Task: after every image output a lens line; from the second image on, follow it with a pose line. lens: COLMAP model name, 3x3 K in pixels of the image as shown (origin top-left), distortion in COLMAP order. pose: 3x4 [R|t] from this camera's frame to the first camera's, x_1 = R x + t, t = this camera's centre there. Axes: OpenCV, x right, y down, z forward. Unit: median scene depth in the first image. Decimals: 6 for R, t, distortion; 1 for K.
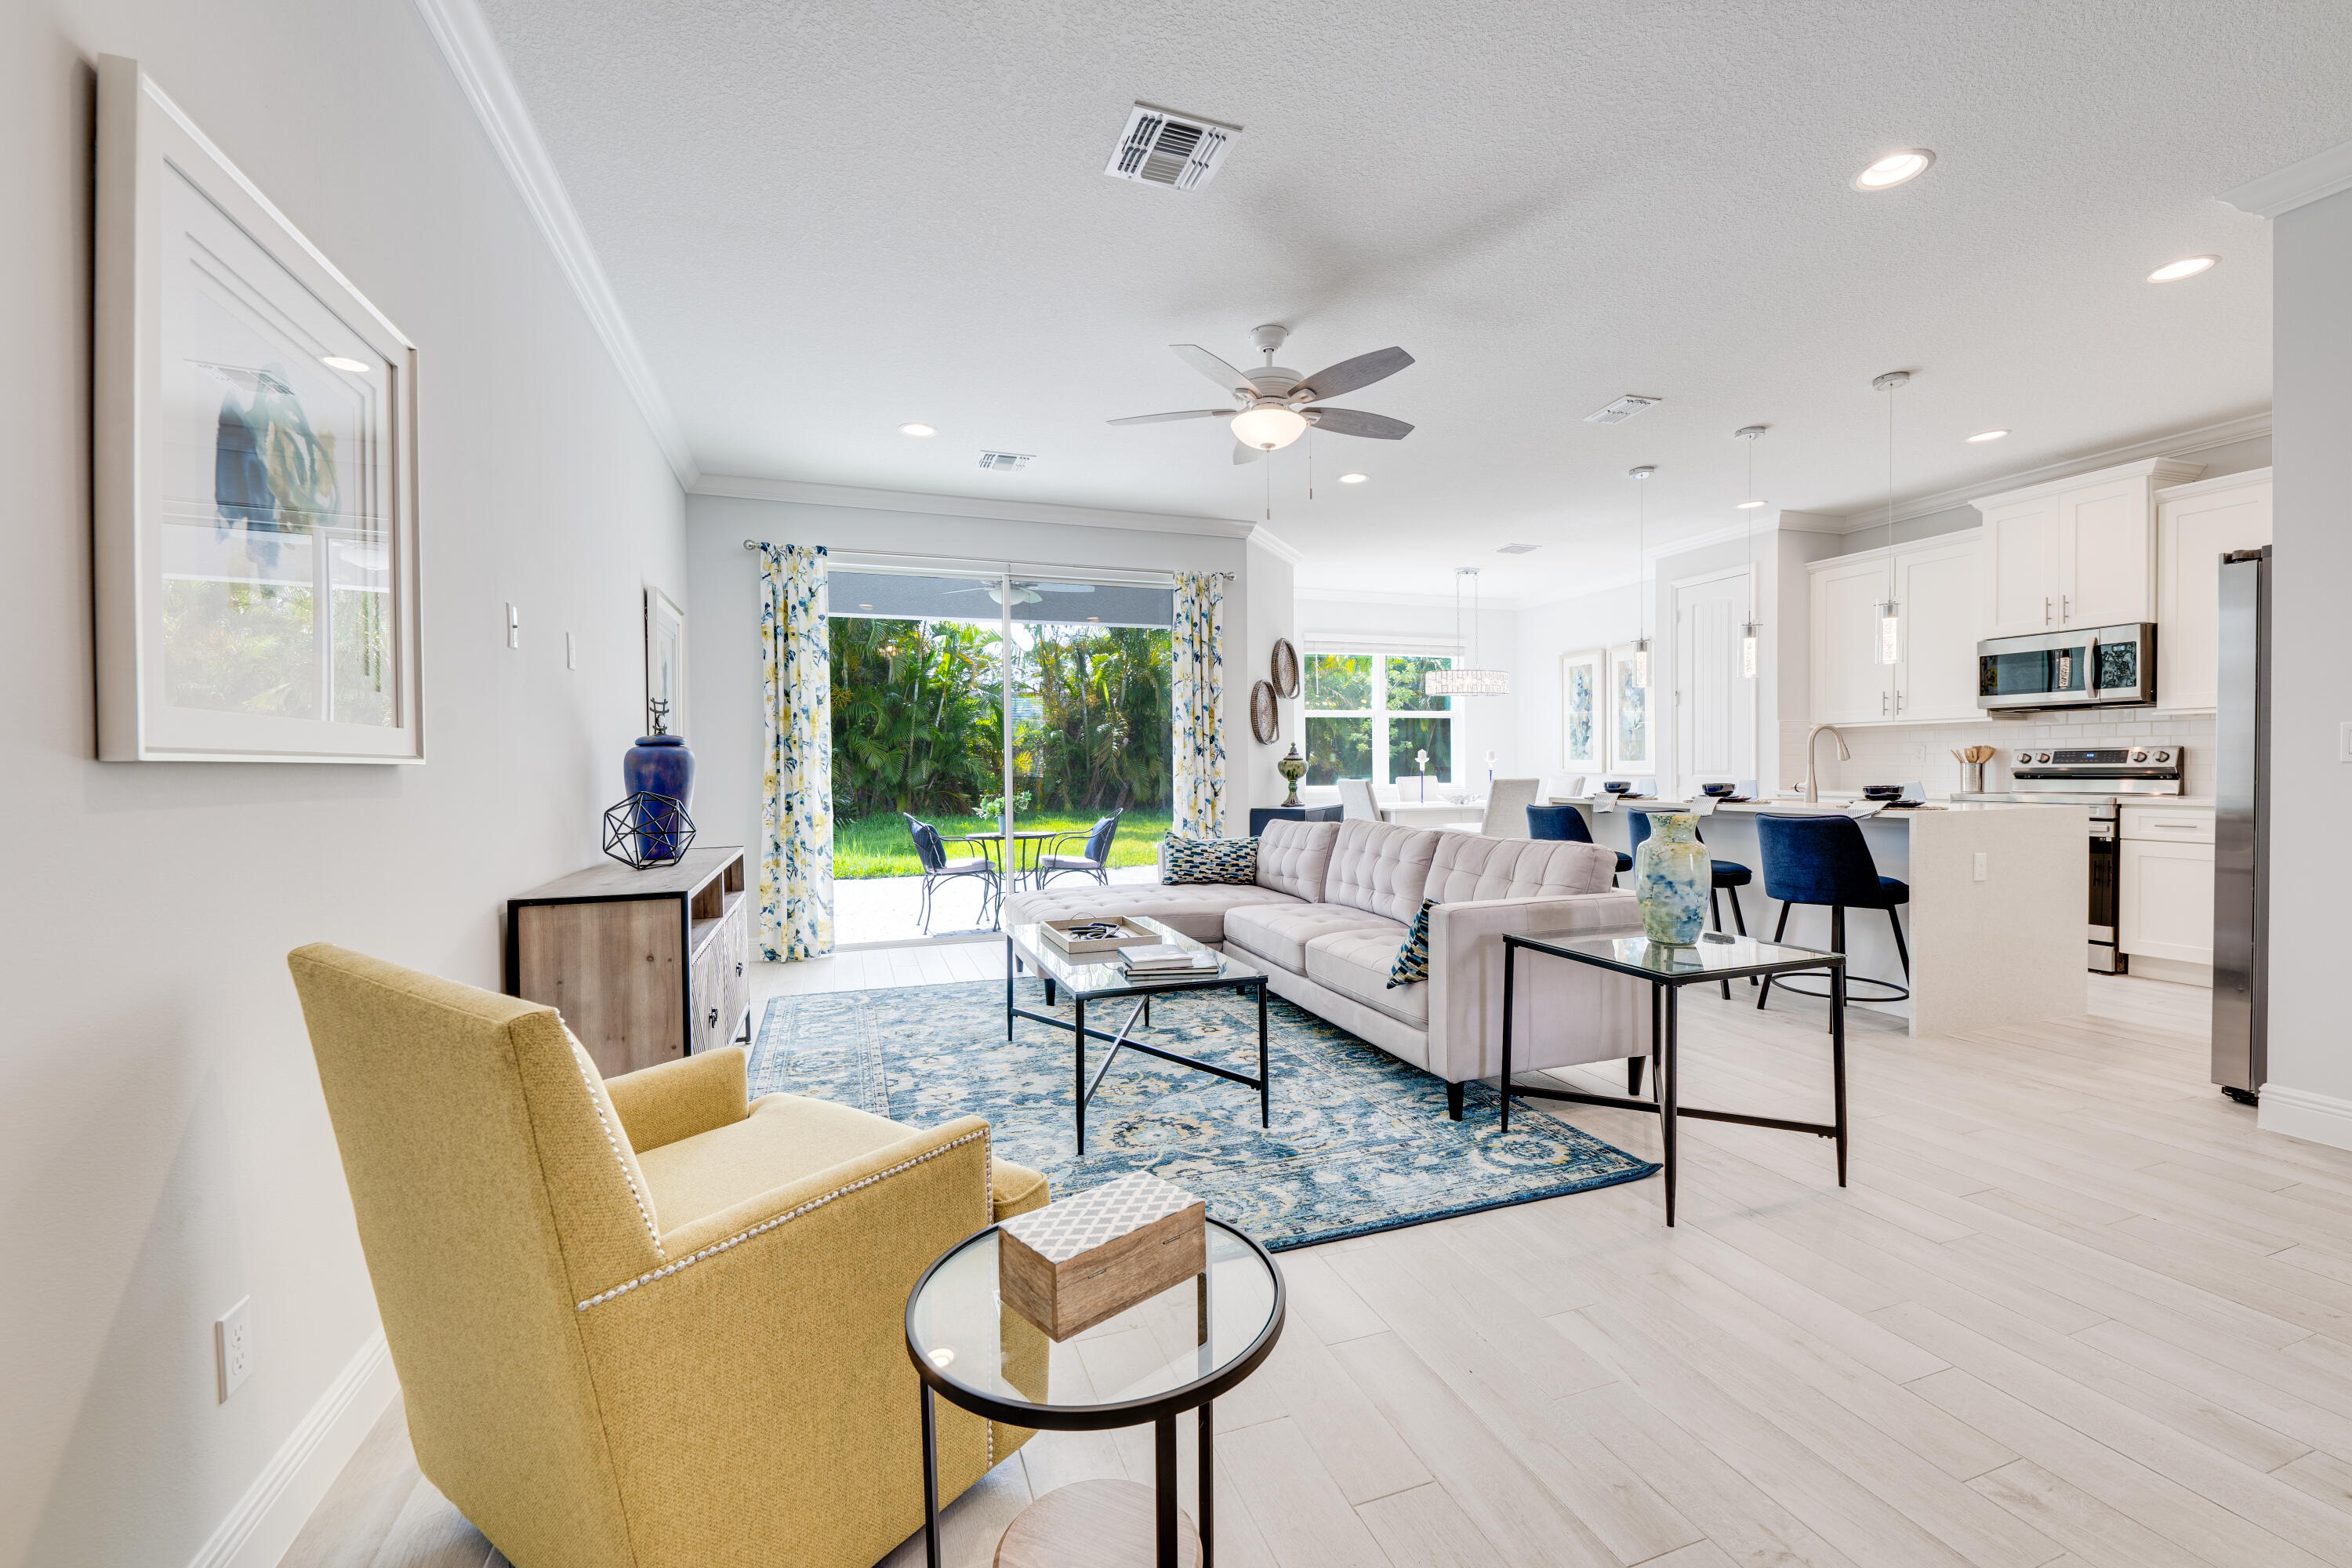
lens RADIAL K [[949.8, 0, 1181.0], [0, 949.8, 783.8], [0, 0, 1]] dist [0.013072, -0.008099]
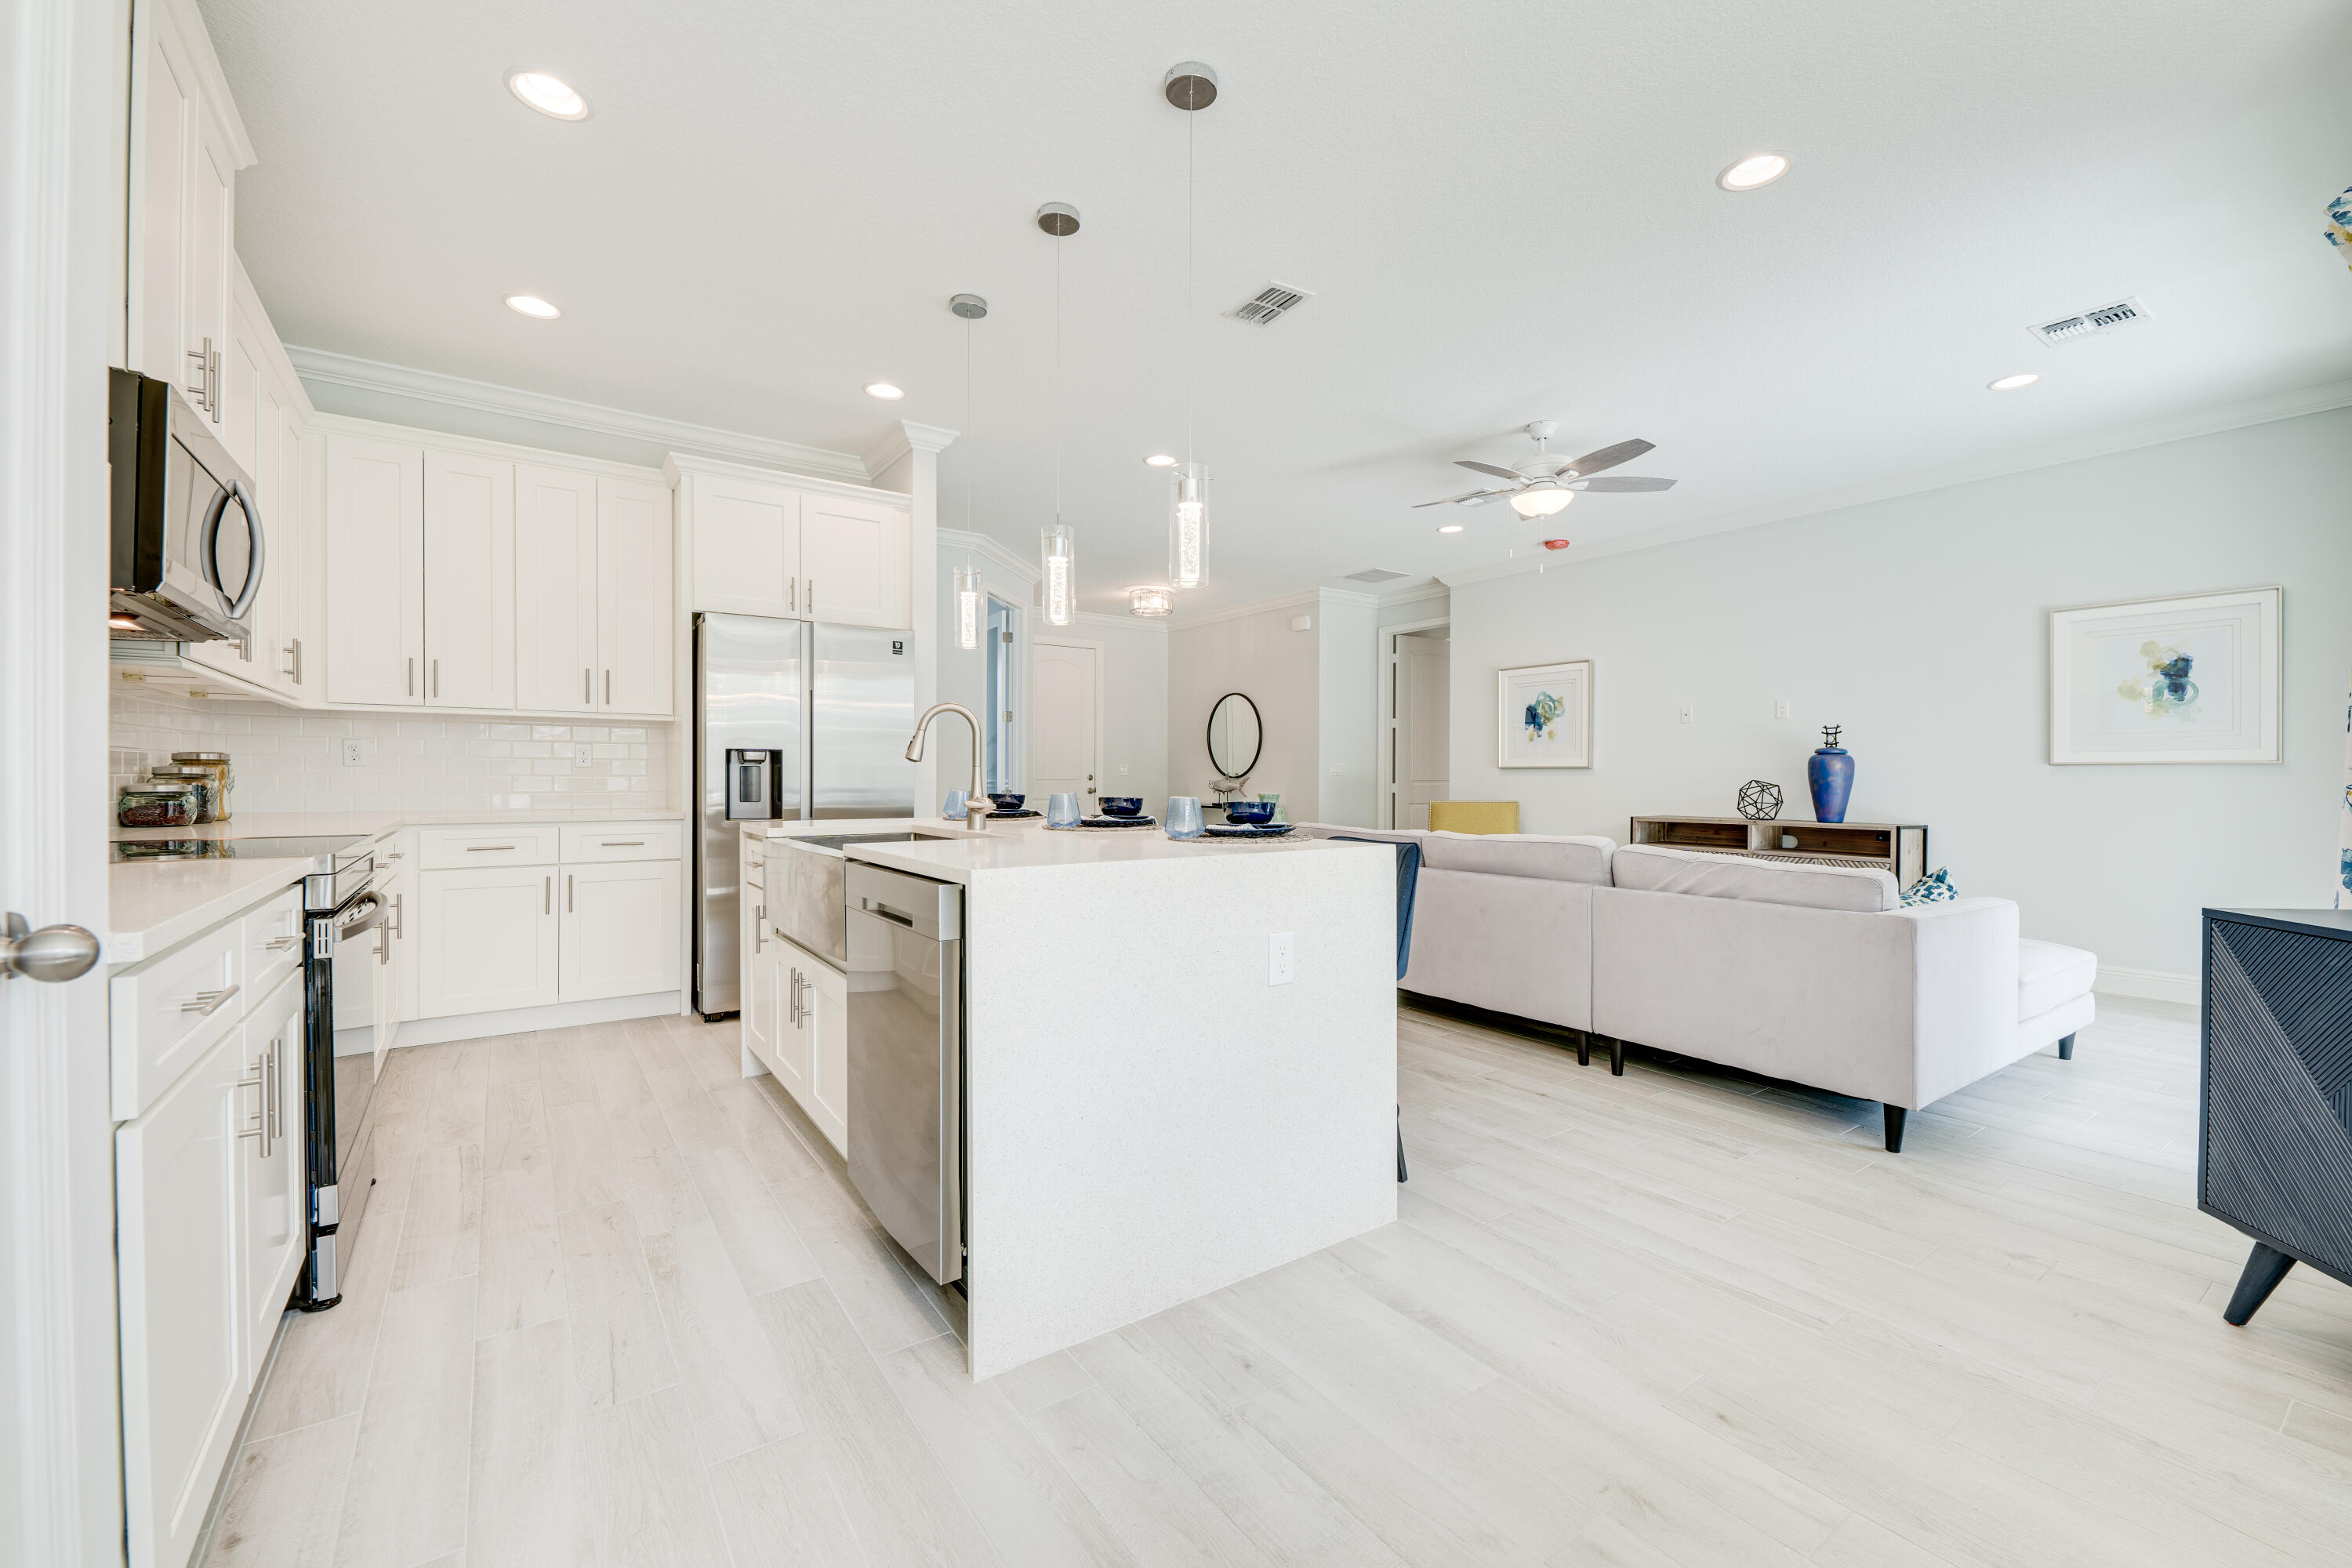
lens RADIAL K [[949.8, 0, 1178.4], [0, 949.8, 782.9], [0, 0, 1]] dist [0.013072, -0.008099]
pose [[-0.965183, 0.009578, -0.261401, 0.638551], [0.002069, 0.999578, 0.028988, -0.027014], [0.261569, 0.027437, -0.964795, 1.515513]]
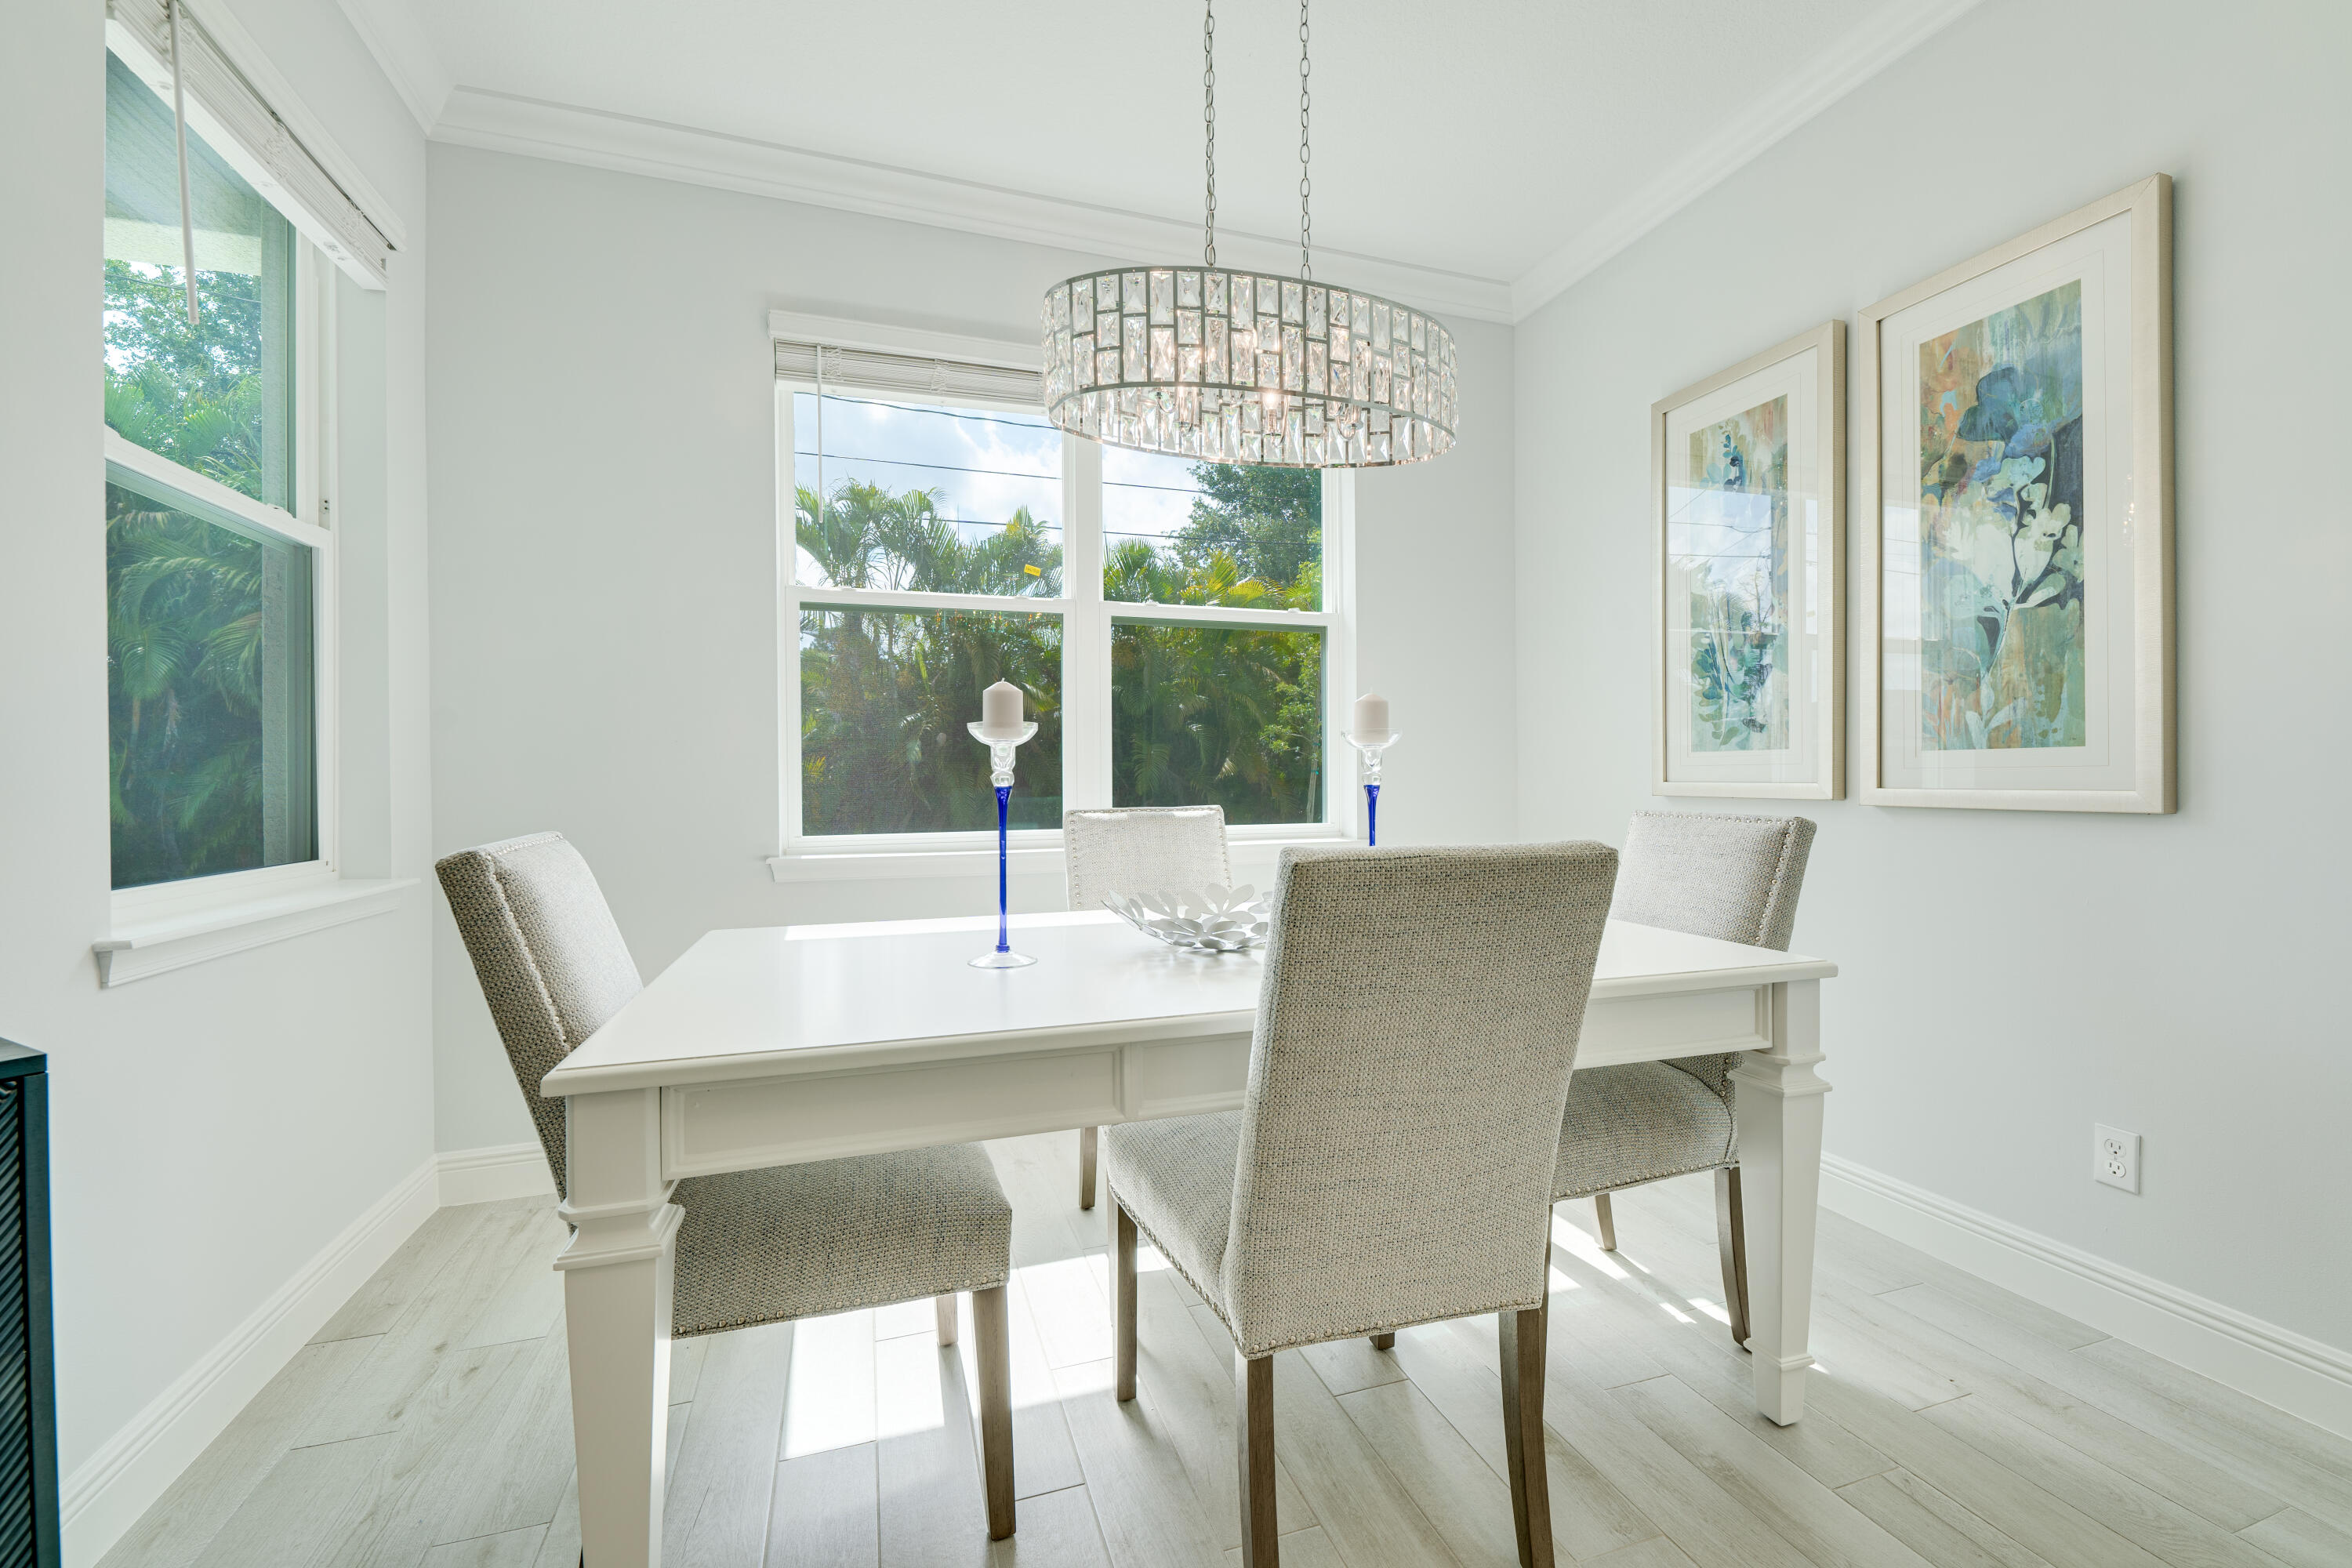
lens RADIAL K [[949.8, 0, 1178.3], [0, 949.8, 788.6], [0, 0, 1]] dist [0.013072, -0.008099]
pose [[0.999676, 0.004894, -0.024971, 0.467420], [-0.005087, 0.999958, -0.007675, -0.019727], [0.024932, 0.007800, 0.999659, 1.272928]]
